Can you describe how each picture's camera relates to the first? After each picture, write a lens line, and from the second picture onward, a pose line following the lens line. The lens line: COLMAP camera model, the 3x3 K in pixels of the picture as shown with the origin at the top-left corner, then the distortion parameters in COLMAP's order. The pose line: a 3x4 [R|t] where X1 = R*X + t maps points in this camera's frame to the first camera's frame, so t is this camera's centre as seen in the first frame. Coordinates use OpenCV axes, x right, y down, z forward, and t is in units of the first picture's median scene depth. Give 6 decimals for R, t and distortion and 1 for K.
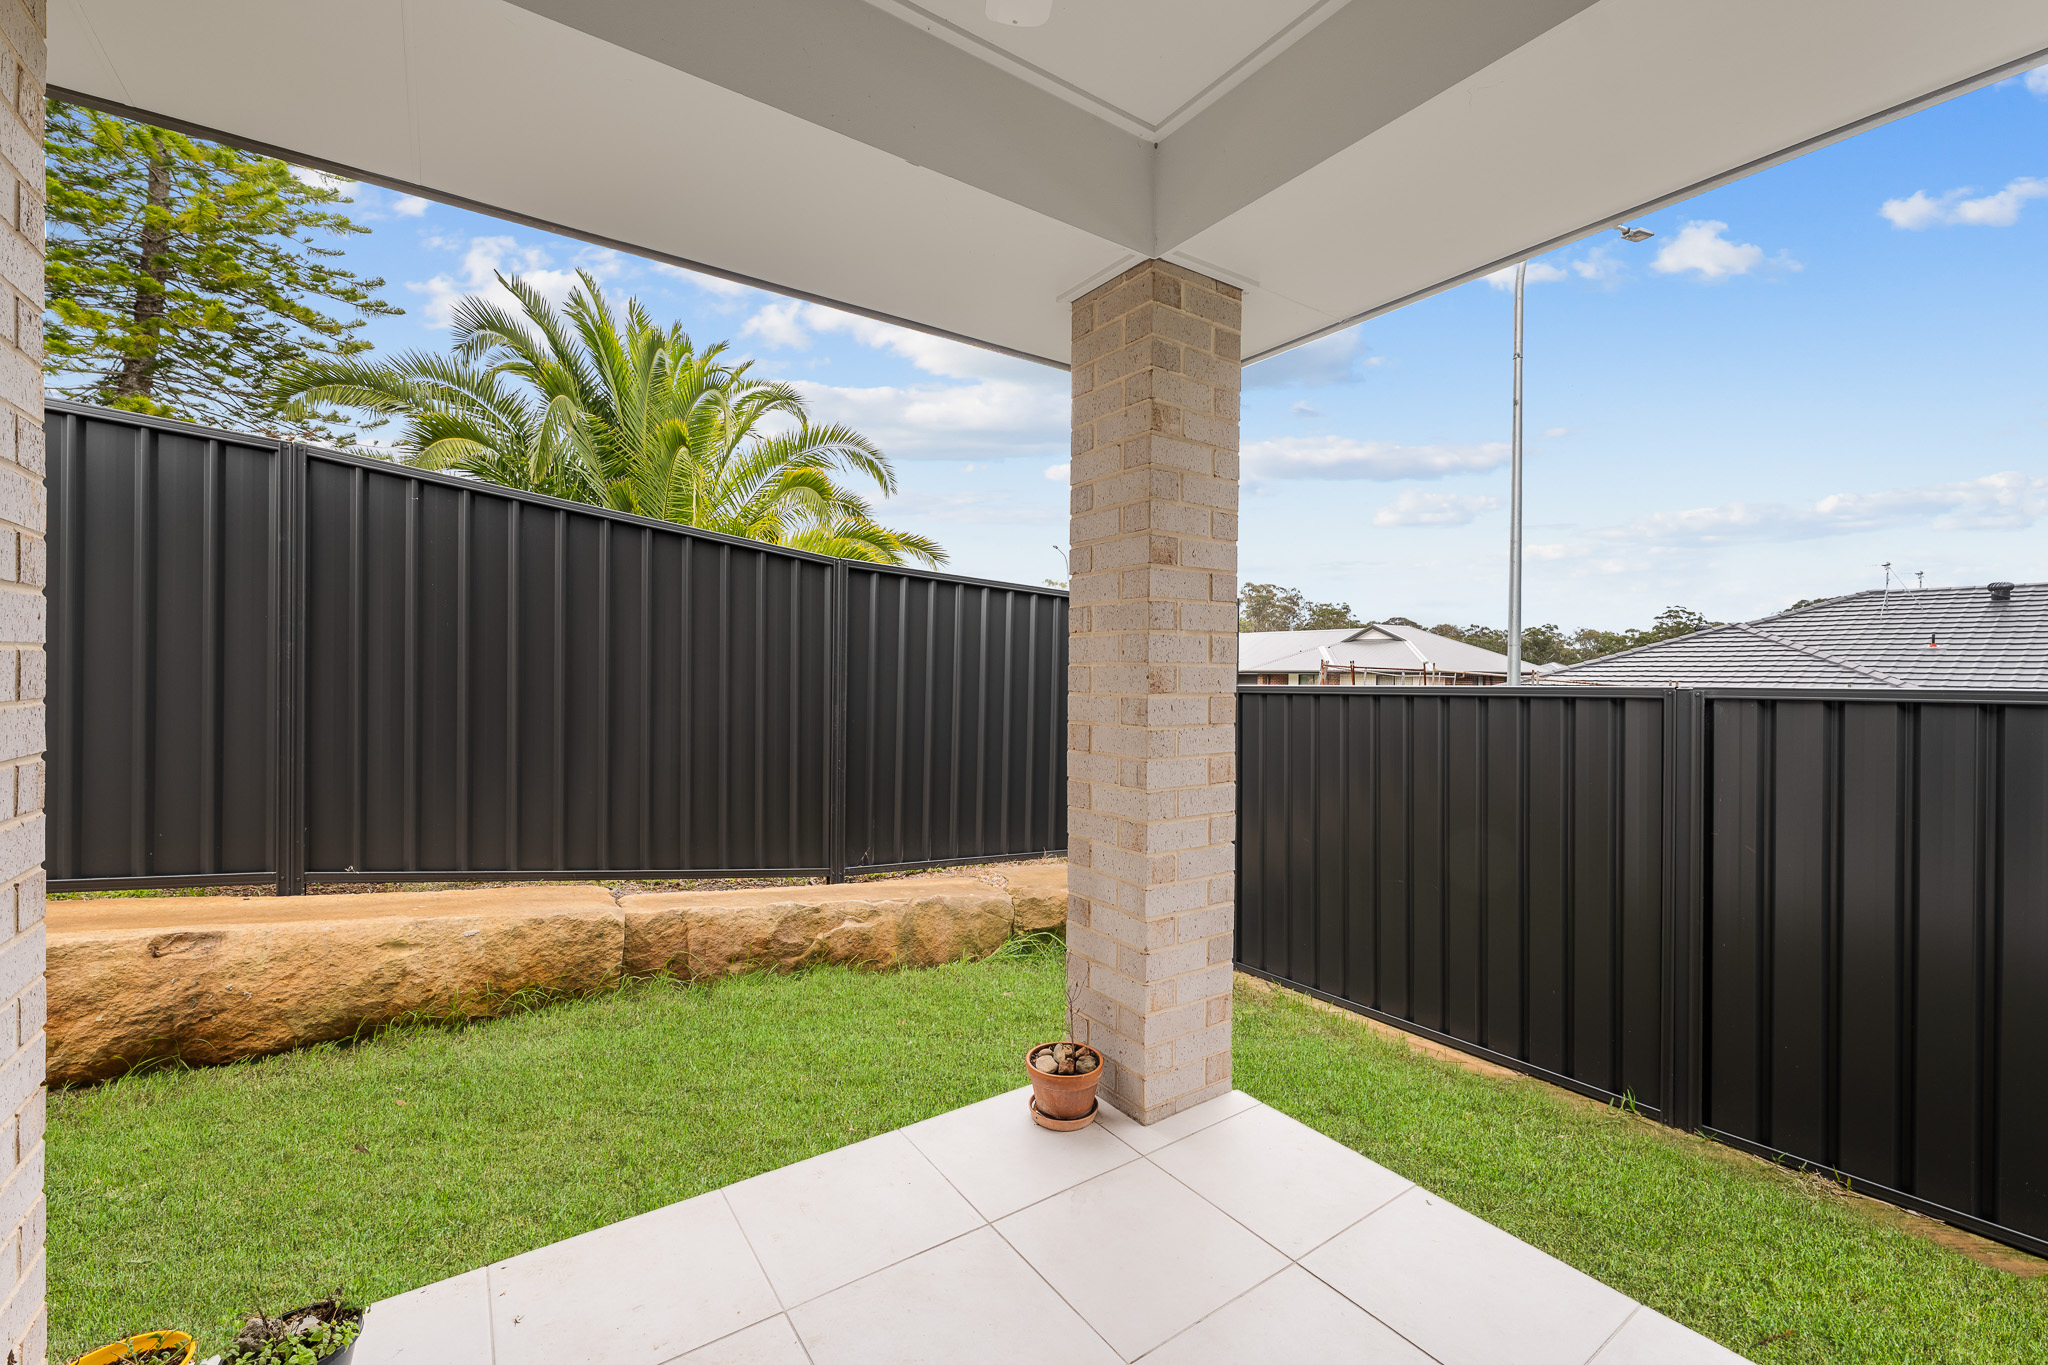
lens RADIAL K [[848.7, 0, 1025.0], [0, 848.7, 680.0], [0, 0, 1]] dist [-0.000676, -0.000214]
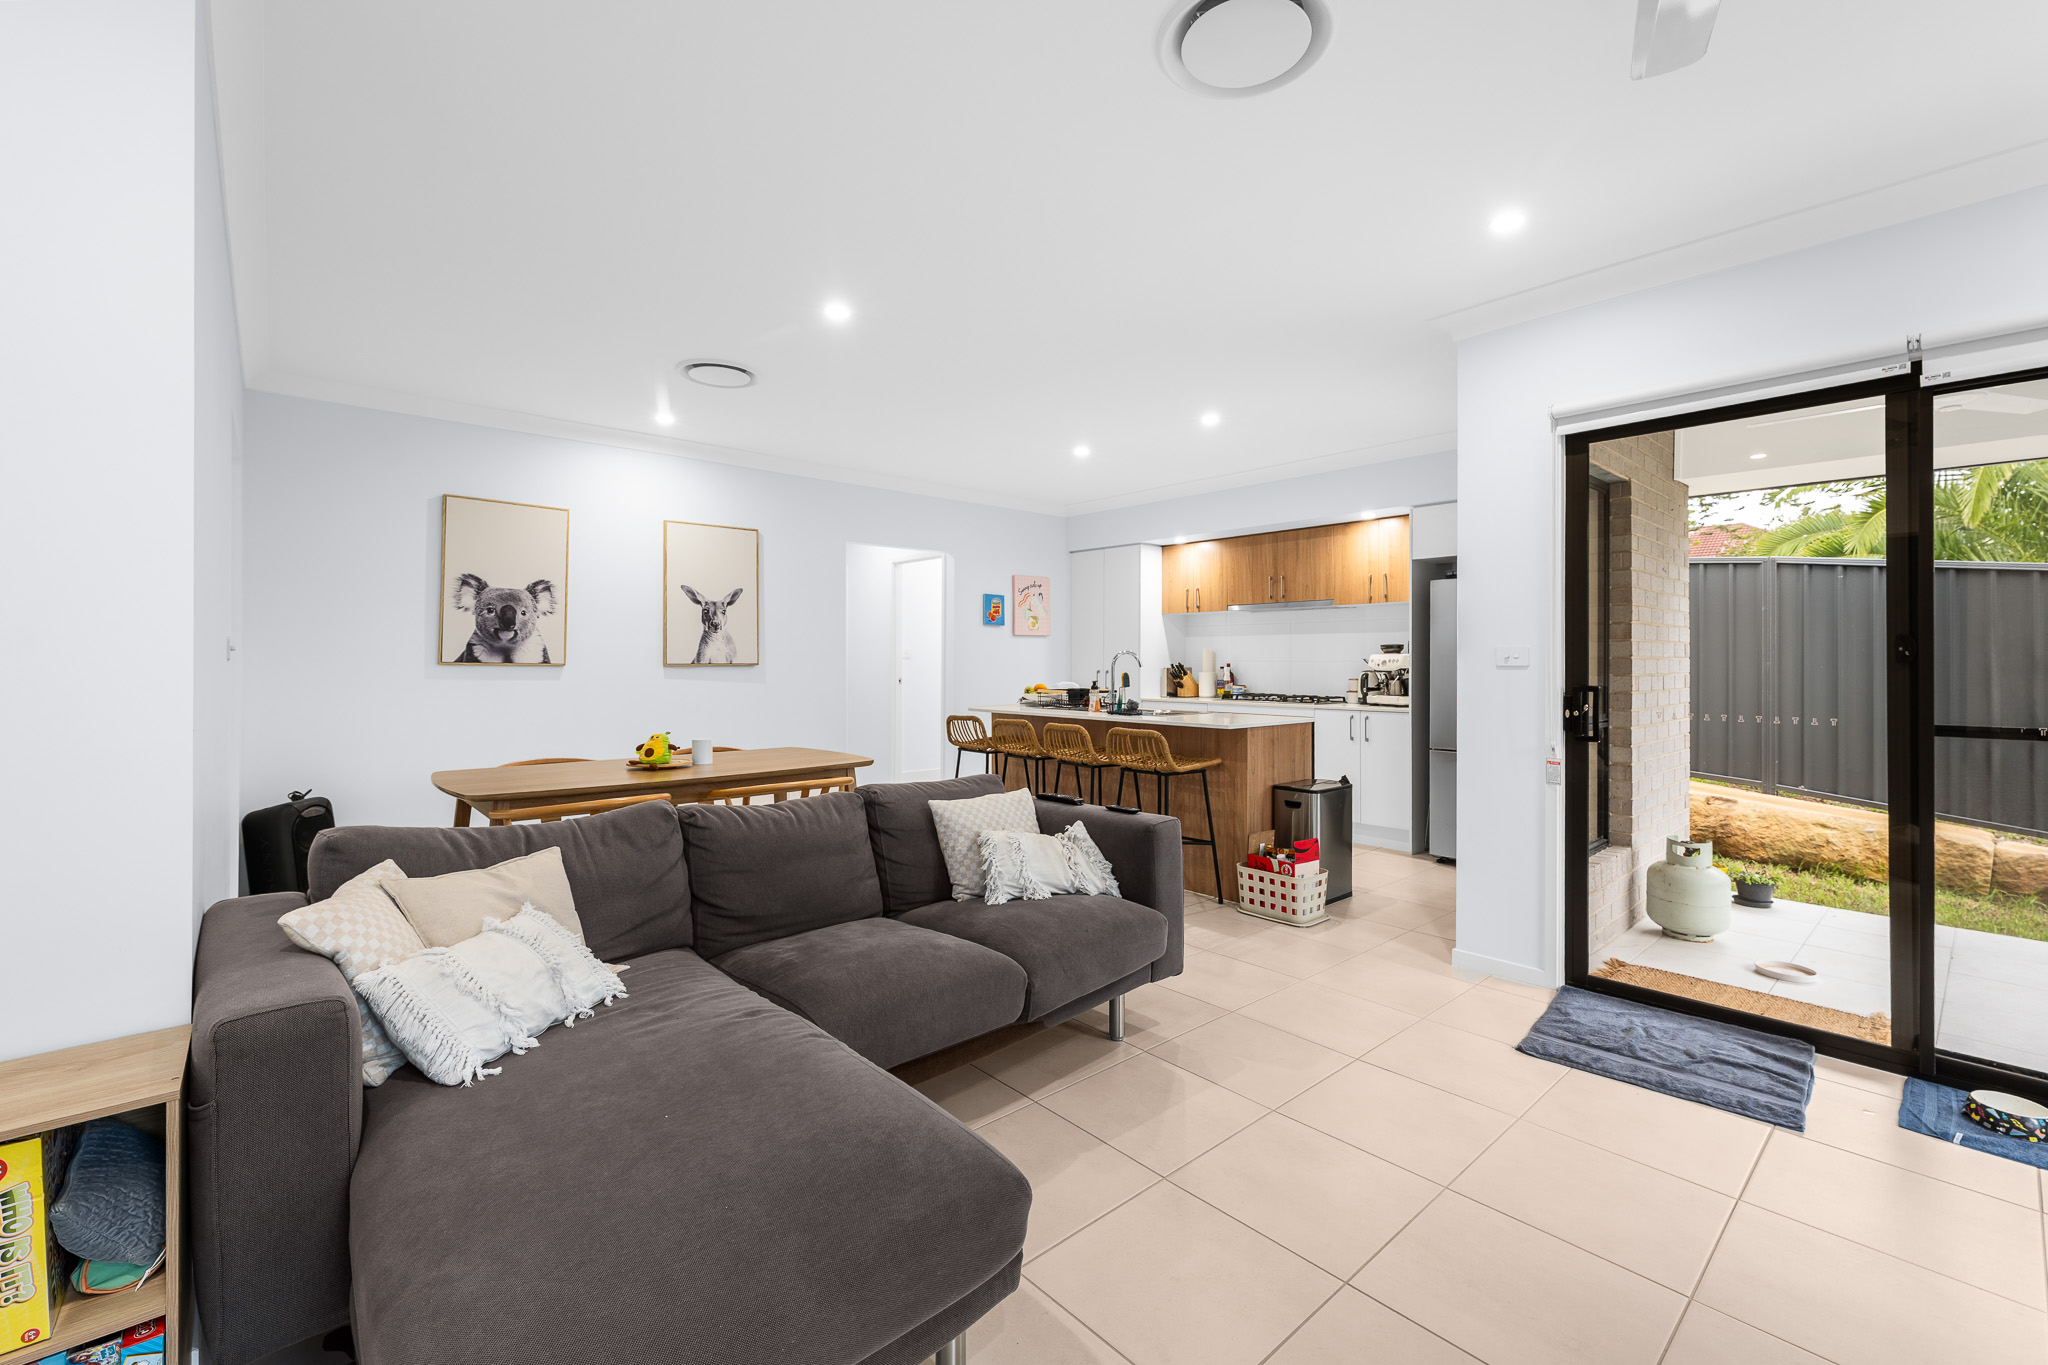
lens RADIAL K [[848.7, 0, 1034.3], [0, 848.7, 648.7], [0, 0, 1]] dist [-0.000676, -0.000214]
pose [[0.117256, -0.020267, -0.992895, 0.926799], [-0.008057, 0.999739, -0.021358, -0.025974], [0.993069, 0.010504, 0.117063, -0.958808]]
